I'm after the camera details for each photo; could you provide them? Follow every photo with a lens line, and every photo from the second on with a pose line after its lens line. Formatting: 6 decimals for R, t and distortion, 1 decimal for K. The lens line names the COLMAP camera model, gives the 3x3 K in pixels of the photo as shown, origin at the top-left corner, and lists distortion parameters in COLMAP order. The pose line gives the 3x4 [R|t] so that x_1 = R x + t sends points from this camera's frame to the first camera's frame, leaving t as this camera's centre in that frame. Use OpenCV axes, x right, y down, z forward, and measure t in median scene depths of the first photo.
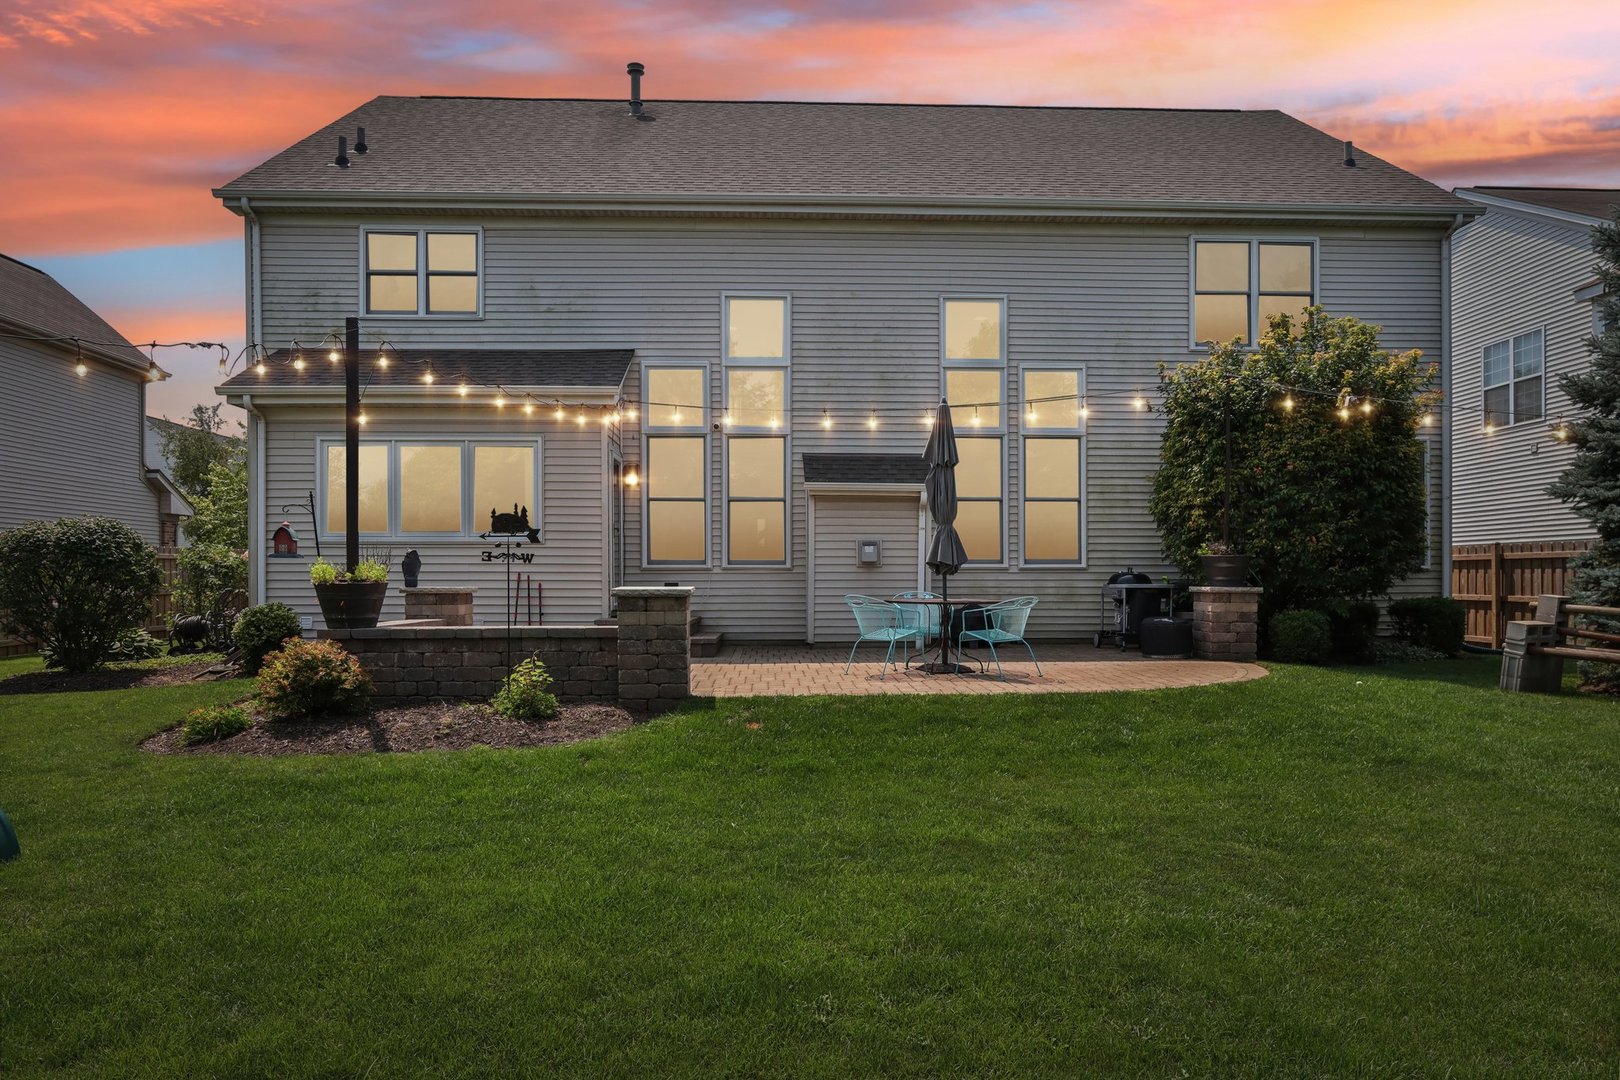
lens RADIAL K [[1073.0, 0, 827.7], [0, 1073.0, 576.4], [0, 0, 1]] dist [-0.001189, 0.000162]
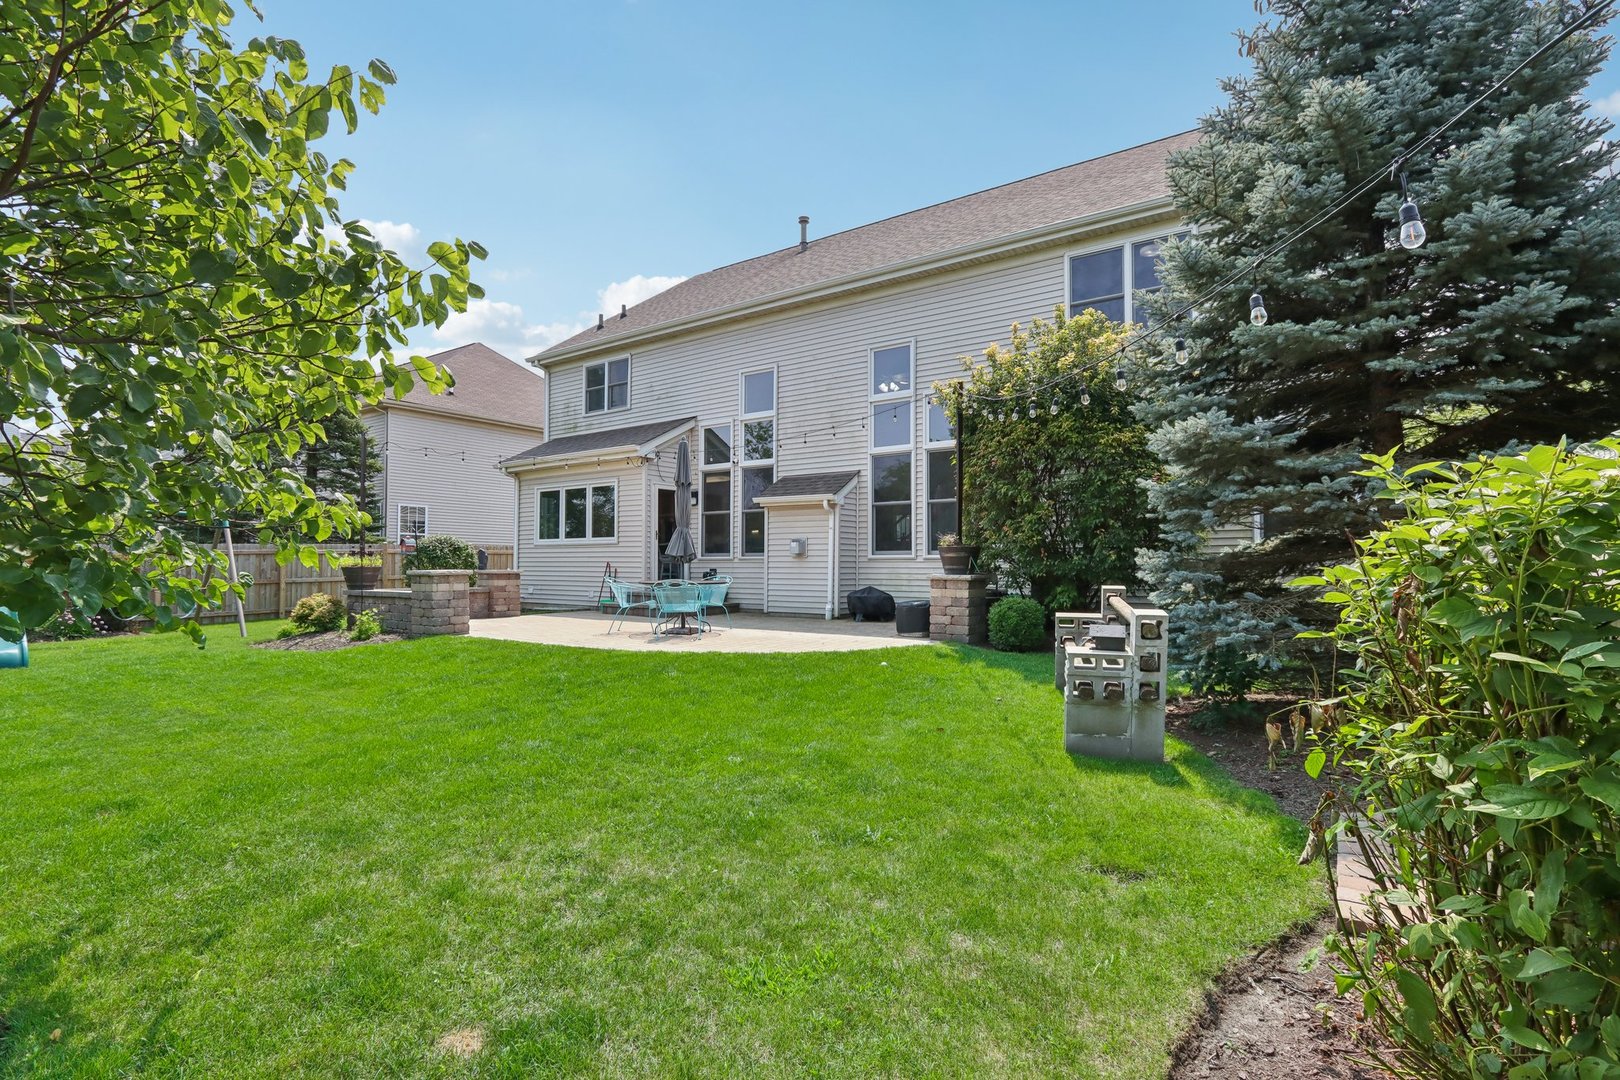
lens RADIAL K [[779.8, 0, 809.5], [0, 779.8, 542.7], [0, 0, 1]] dist [-0.015368, 0.001235]
pose [[0.784838, -0.014716, -0.619526, 0.728883], [-0.002552, 0.999633, -0.026978, -0.001007], [0.619695, 0.022754, 0.784513, 0.261363]]
